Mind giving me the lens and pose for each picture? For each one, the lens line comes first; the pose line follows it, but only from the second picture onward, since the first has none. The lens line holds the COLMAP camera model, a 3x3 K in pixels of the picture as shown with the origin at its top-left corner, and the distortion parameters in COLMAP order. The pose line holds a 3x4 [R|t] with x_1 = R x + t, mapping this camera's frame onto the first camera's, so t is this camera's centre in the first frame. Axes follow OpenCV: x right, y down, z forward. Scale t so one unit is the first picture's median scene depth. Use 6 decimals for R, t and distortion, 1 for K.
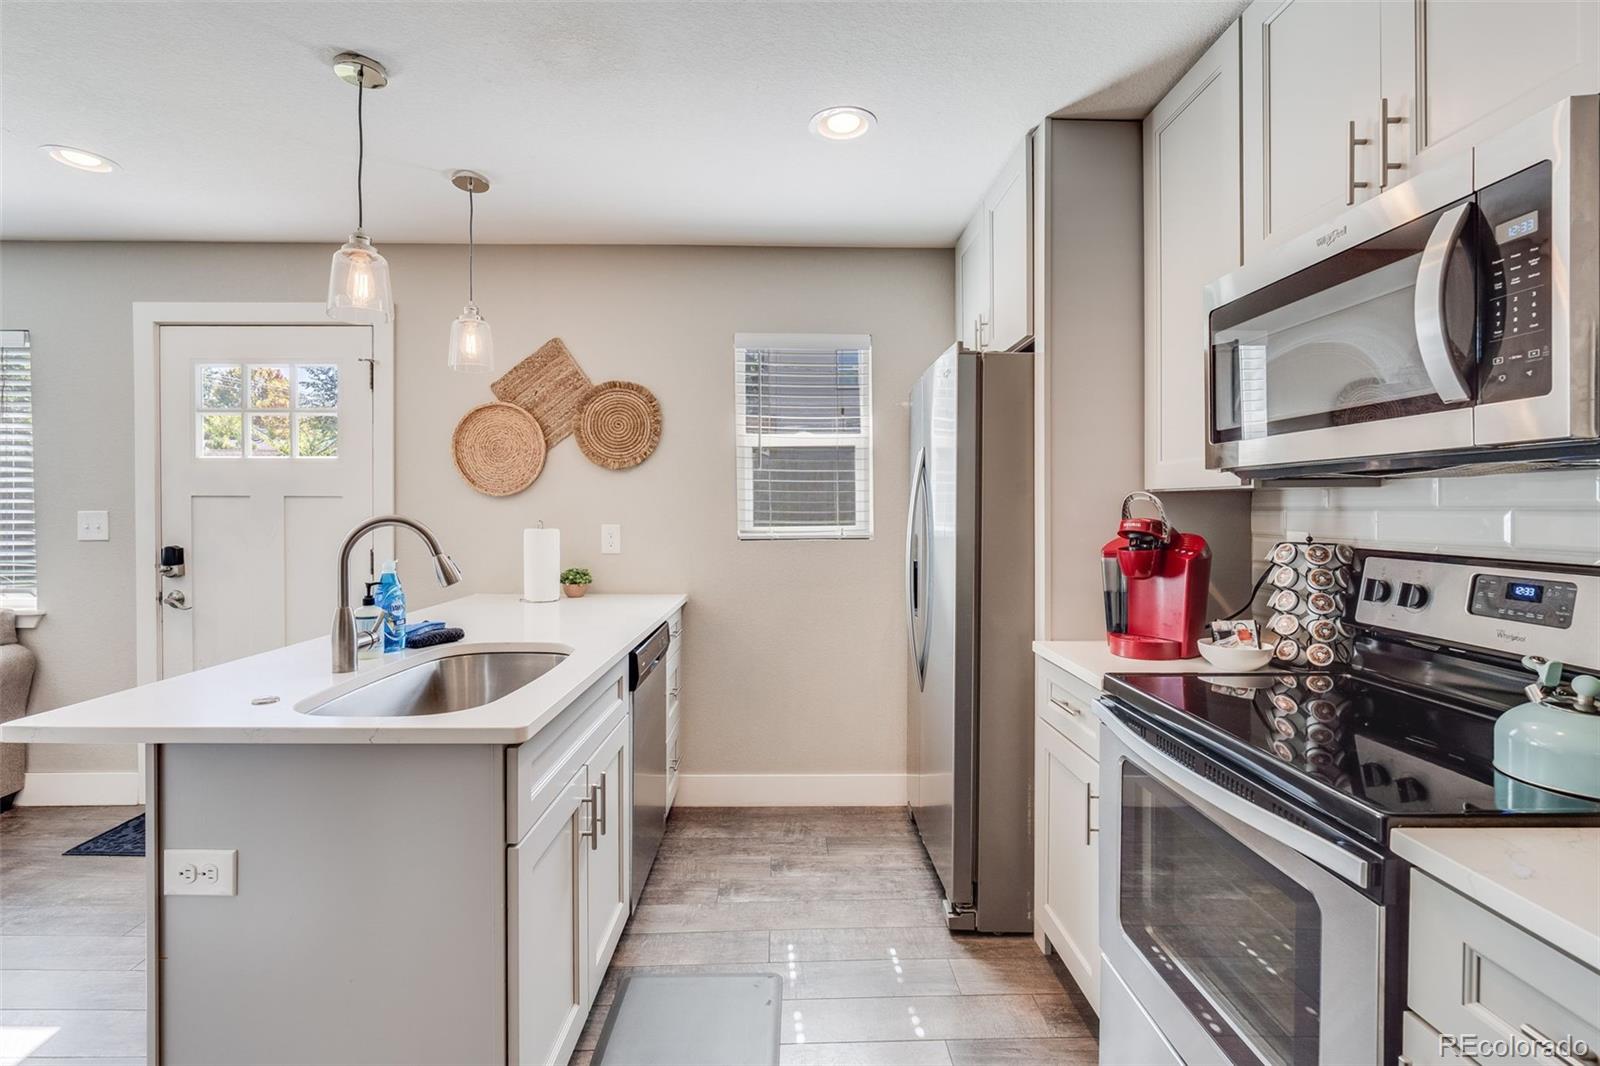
lens RADIAL K [[727.2, 0, 791.8], [0, 727.2, 517.2], [0, 0, 1]] dist [-0.002251, 0.000654]
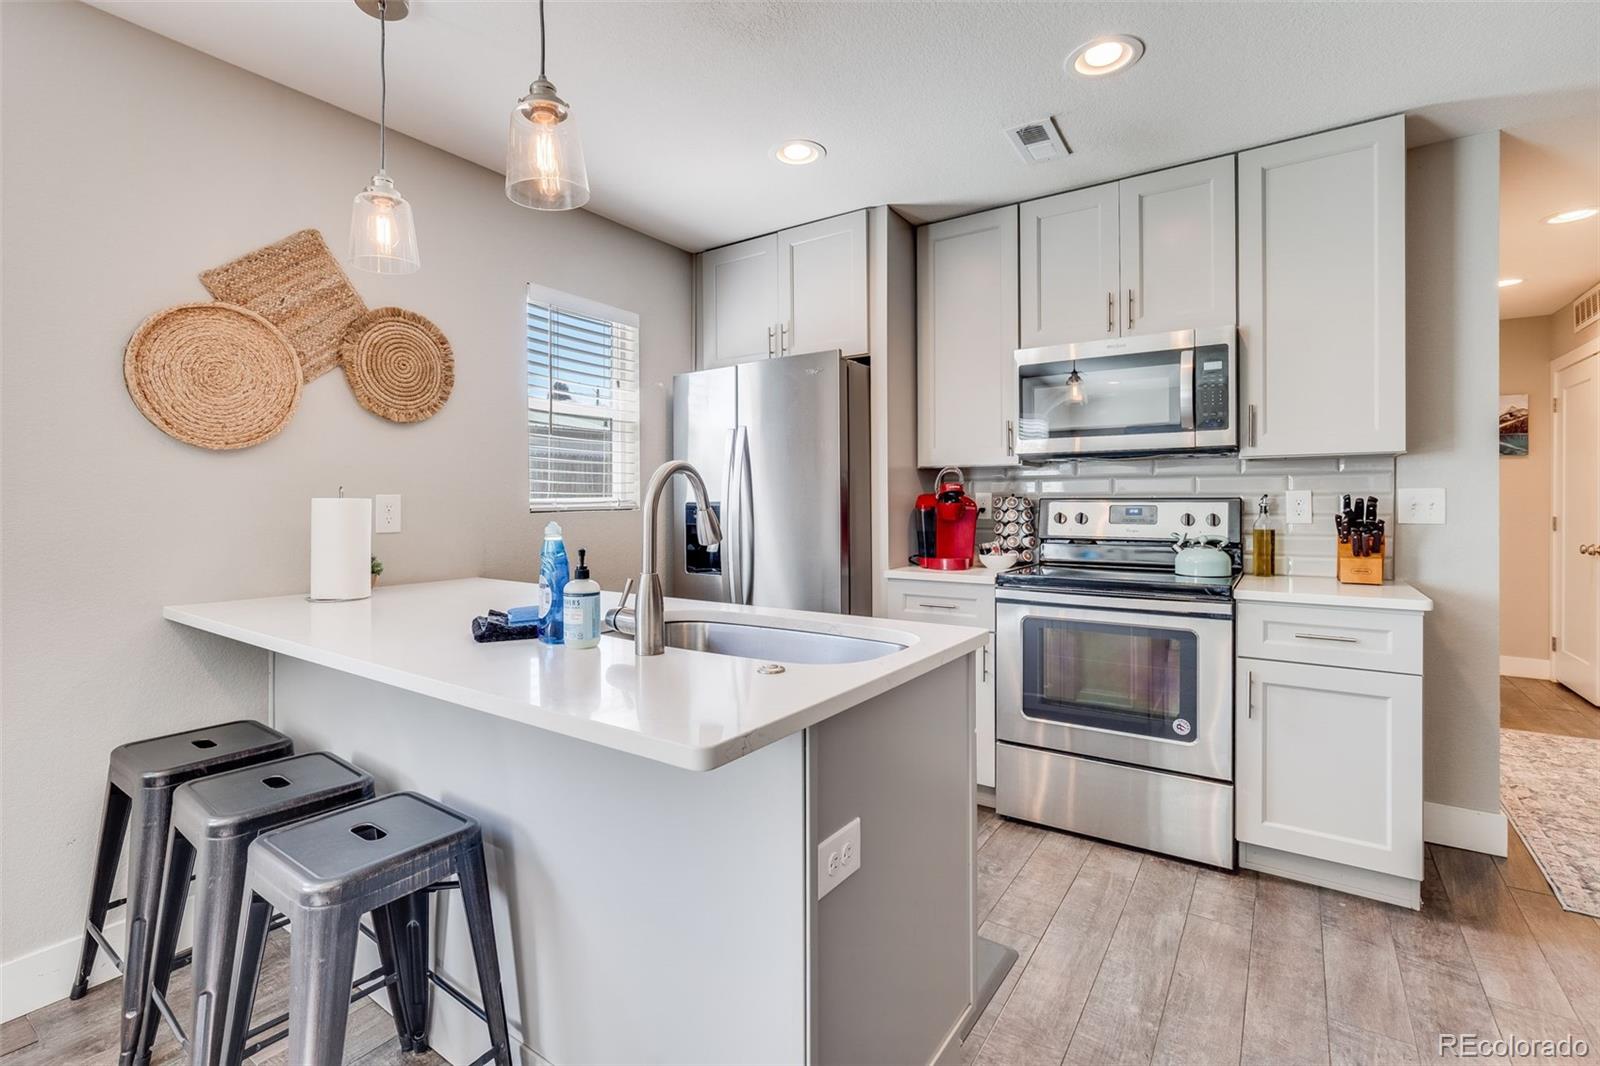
lens RADIAL K [[728.6, 0, 784.2], [0, 728.6, 503.6], [0, 0, 1]] dist [-0.008386, 0.000755]
pose [[0.585014, -0.006676, 0.810996, -0.631968], [0.013779, 0.999904, -0.001708, 0.027145], [-0.810906, 0.012174, 0.585049, 0.220541]]
